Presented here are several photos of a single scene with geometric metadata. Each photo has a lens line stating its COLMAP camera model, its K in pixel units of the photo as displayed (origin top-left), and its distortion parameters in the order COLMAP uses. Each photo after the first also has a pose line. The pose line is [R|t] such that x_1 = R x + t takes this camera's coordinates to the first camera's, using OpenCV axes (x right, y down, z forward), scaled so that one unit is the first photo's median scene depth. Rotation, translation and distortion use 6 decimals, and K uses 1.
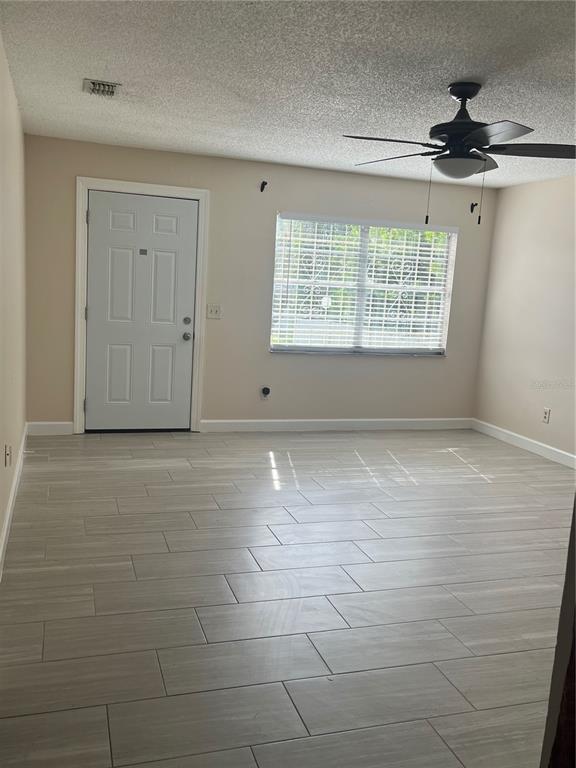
lens RADIAL K [[681.6, 0, 280.9], [0, 681.6, 382.9], [0, 0, 1]] dist [0.069536, -0.080697]
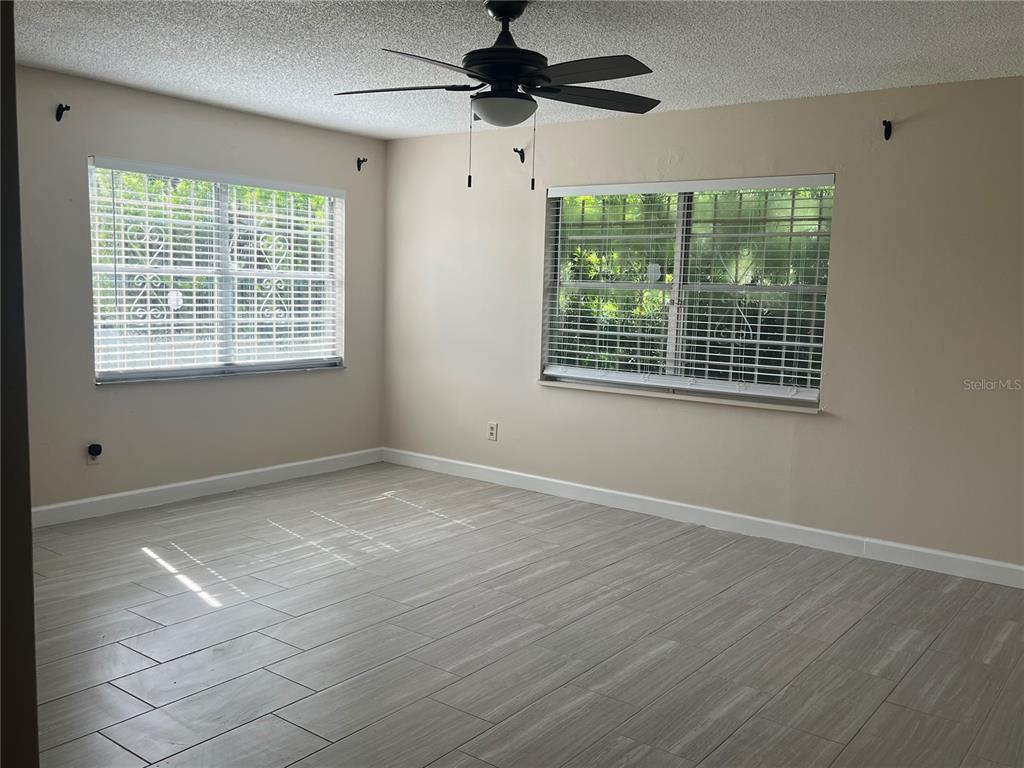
lens RADIAL K [[908.8, 0, 517.2], [0, 908.8, 382.1], [0, 0, 1]] dist [0.069536, -0.080697]
pose [[0.816499, -0.094091, 0.569628, -0.174839], [0.102652, 0.994570, 0.017143, -0.023302], [-0.568148, 0.044476, 0.821724, 0.114959]]
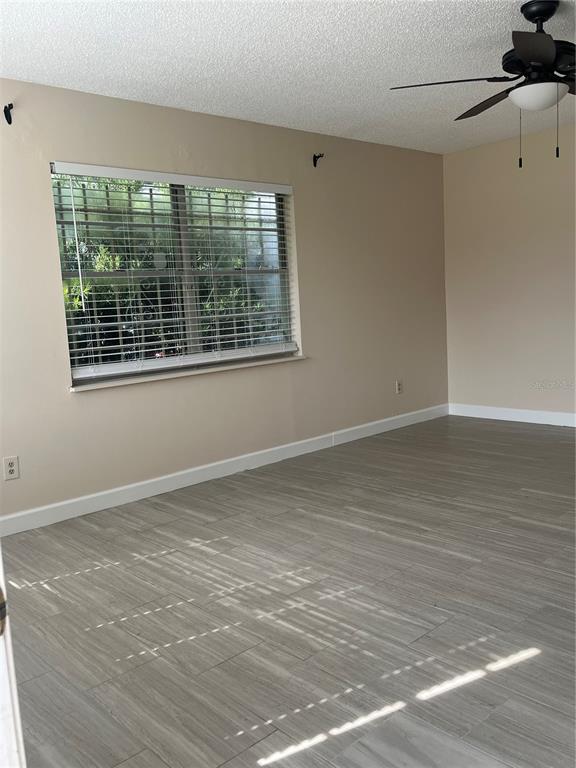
lens RADIAL K [[681.6, 0, 285.8], [0, 681.6, 387.6], [0, 0, 1]] dist [0.069536, -0.080697]
pose [[-0.427132, -0.152830, 0.891180, -0.248746], [0.165417, 0.955770, 0.243189, -0.125783], [-0.888930, 0.251290, -0.382959, 0.956828]]
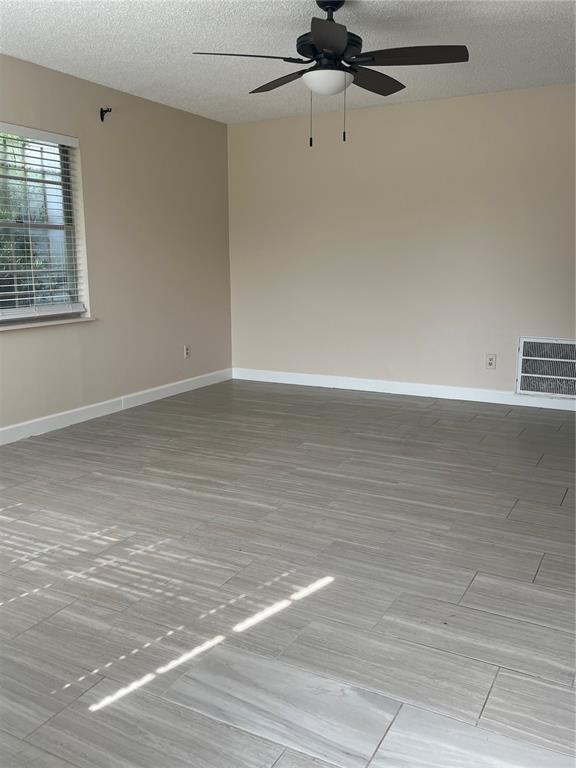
lens RADIAL K [[681.6, 0, 280.6], [0, 681.6, 386.6], [0, 0, 1]] dist [0.069536, -0.080697]
pose [[-0.690061, -0.189706, 0.698447, -0.247430], [0.070941, 0.942660, 0.326127, -0.128690], [-0.720266, 0.274596, -0.637035, 0.987523]]
